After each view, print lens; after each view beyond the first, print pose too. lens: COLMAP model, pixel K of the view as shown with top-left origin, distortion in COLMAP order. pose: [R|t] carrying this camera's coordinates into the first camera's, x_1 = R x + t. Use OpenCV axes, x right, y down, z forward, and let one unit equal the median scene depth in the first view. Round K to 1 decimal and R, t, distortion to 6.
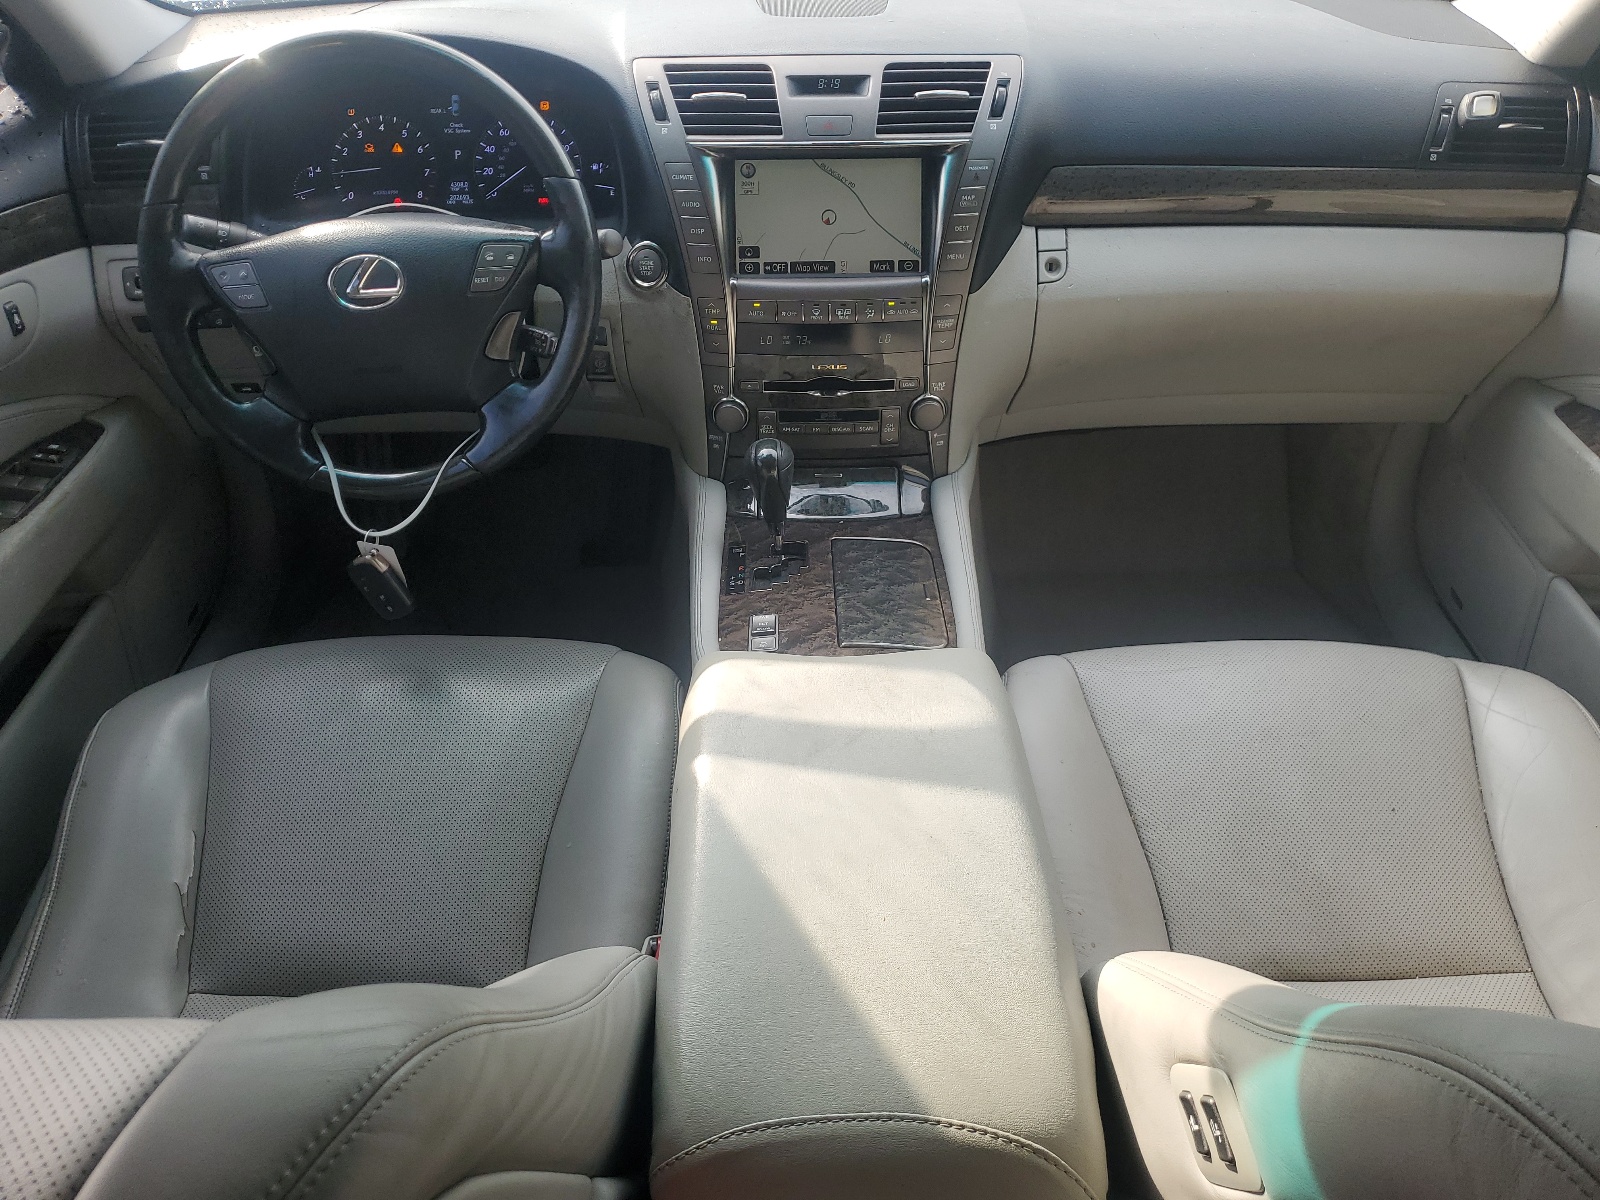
lens RADIAL K [[1224.8, 0, 799.3], [0, 1224.8, 597.8], [0, 0, 1]] dist [-0.009739, -0.003320]
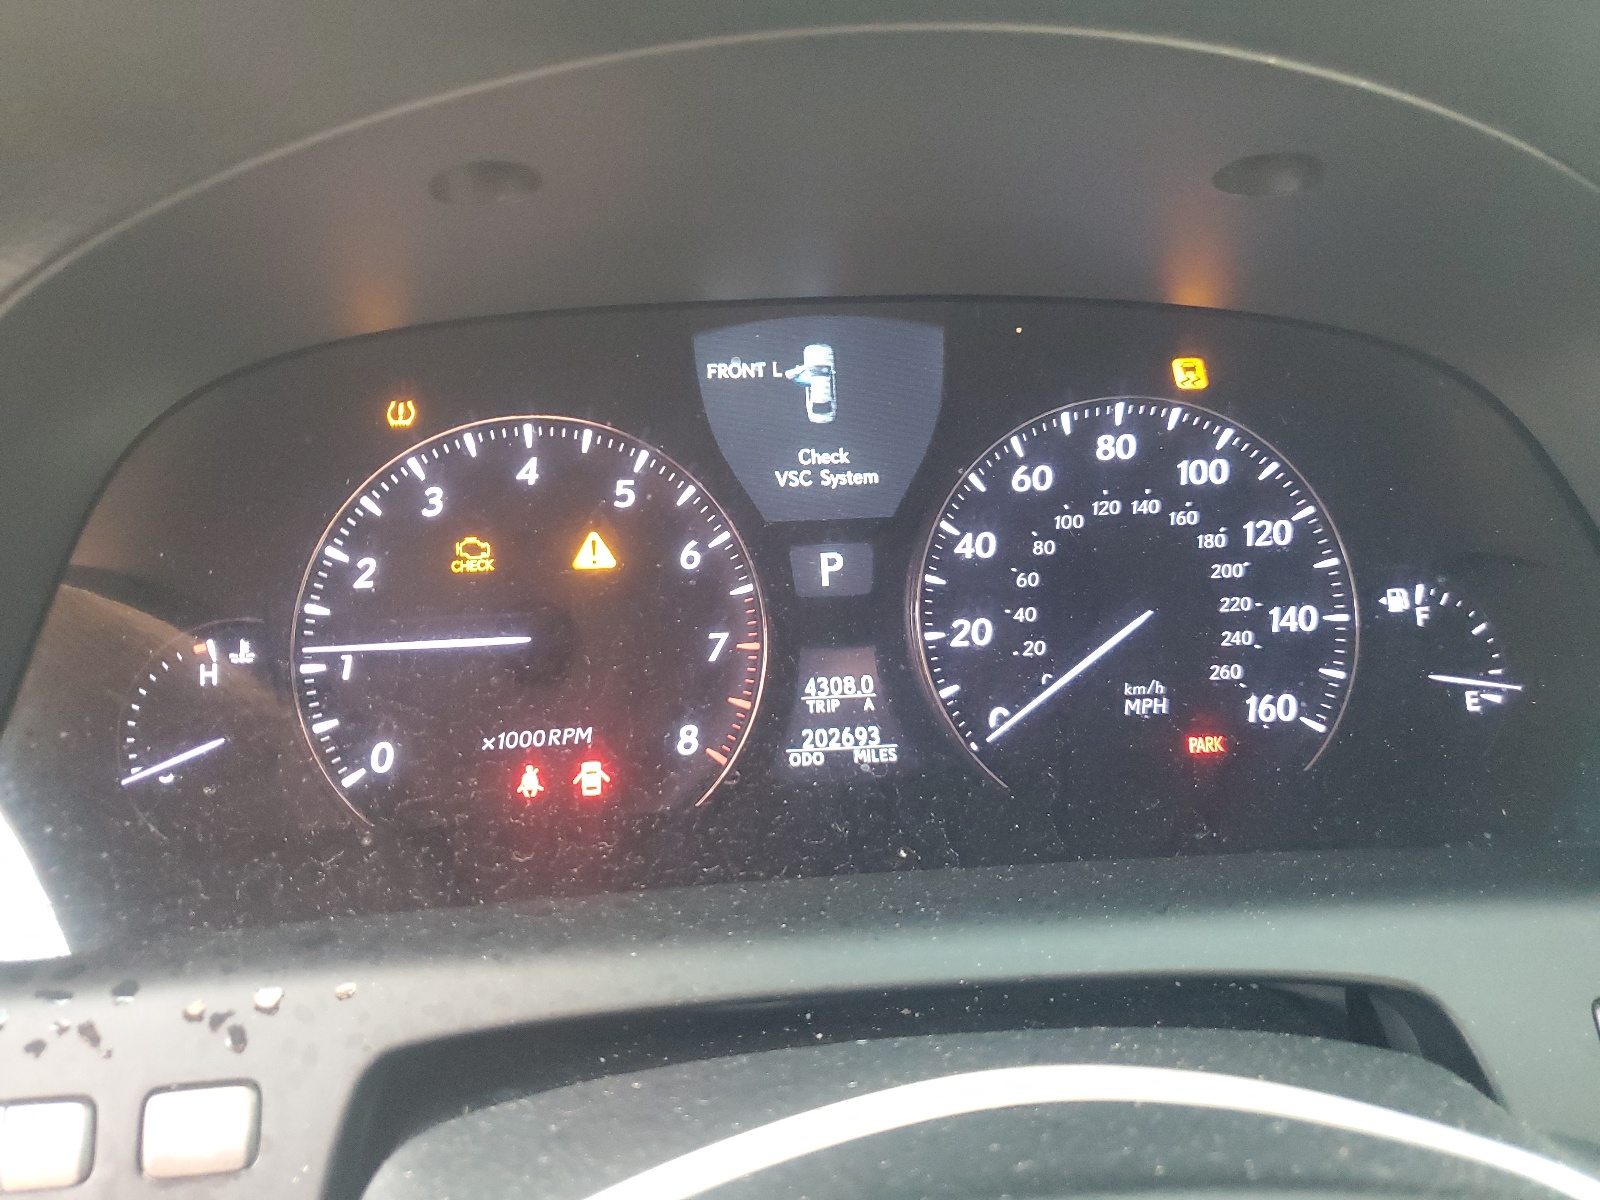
lens RADIAL K [[1224.8, 0, 799.6], [0, 1224.8, 602.0], [0, 0, 1]] dist [-0.009739, -0.003320]
pose [[0.996350, -0.033537, 0.078495, -0.307418], [0.053503, 0.961889, -0.268156, -0.292423], [-0.066510, 0.271377, 0.960172, 0.770789]]
